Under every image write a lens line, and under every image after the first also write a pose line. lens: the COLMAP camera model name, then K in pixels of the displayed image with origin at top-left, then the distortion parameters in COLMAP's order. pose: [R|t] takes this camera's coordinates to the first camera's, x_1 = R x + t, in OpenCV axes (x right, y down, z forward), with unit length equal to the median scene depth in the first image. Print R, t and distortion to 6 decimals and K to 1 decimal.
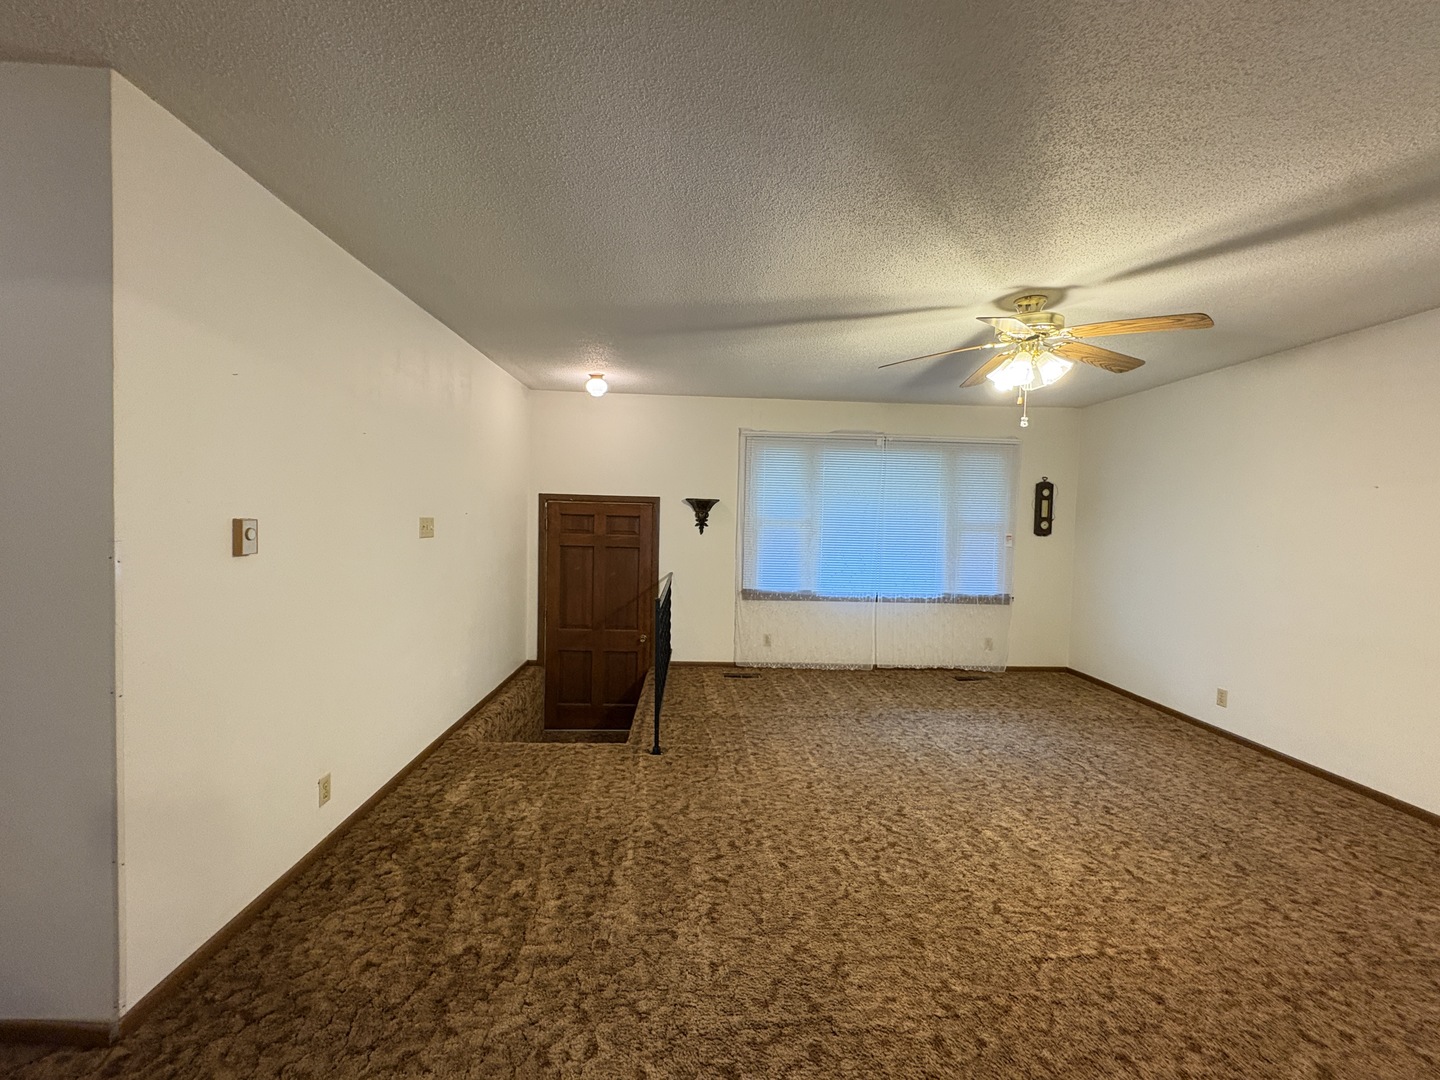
lens RADIAL K [[572.9, 0, 719.5], [0, 572.9, 541.4], [0, 0, 1]] dist [0.000007, 0.000028]
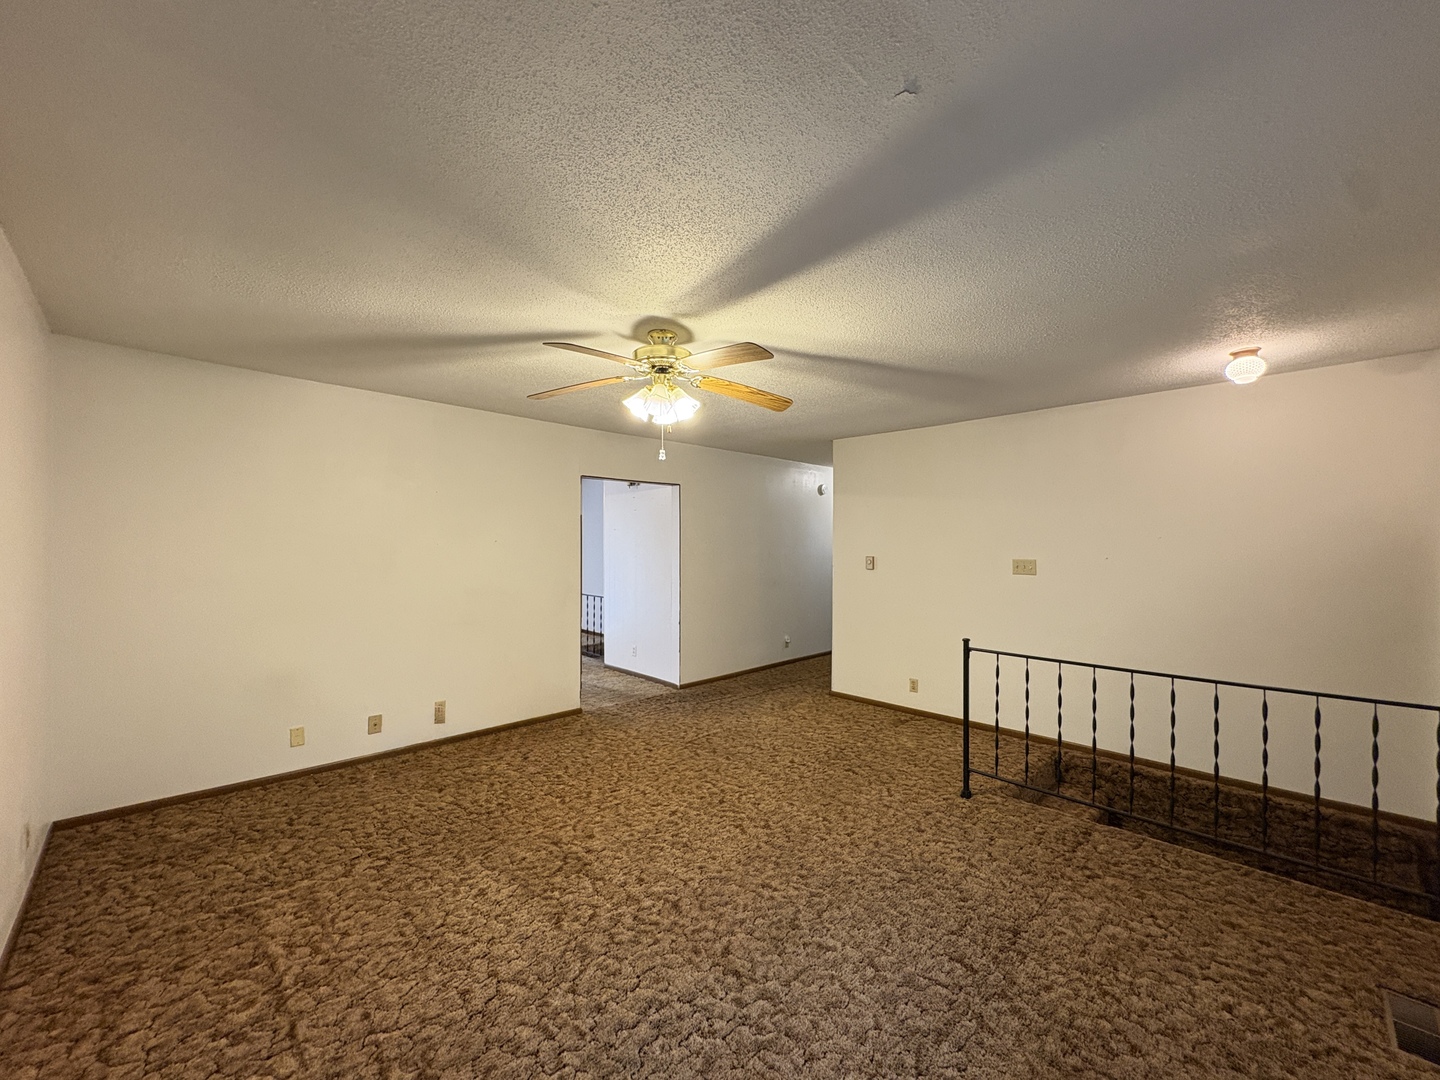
lens RADIAL K [[572.9, 0, 720.3], [0, 572.9, 539.9], [0, 0, 1]] dist [0.000007, 0.000028]
pose [[-0.740977, -0.031486, -0.670792, 0.791276], [-0.052842, 0.998537, 0.011501, -0.056005], [0.669449, 0.043968, -0.741556, 1.279301]]
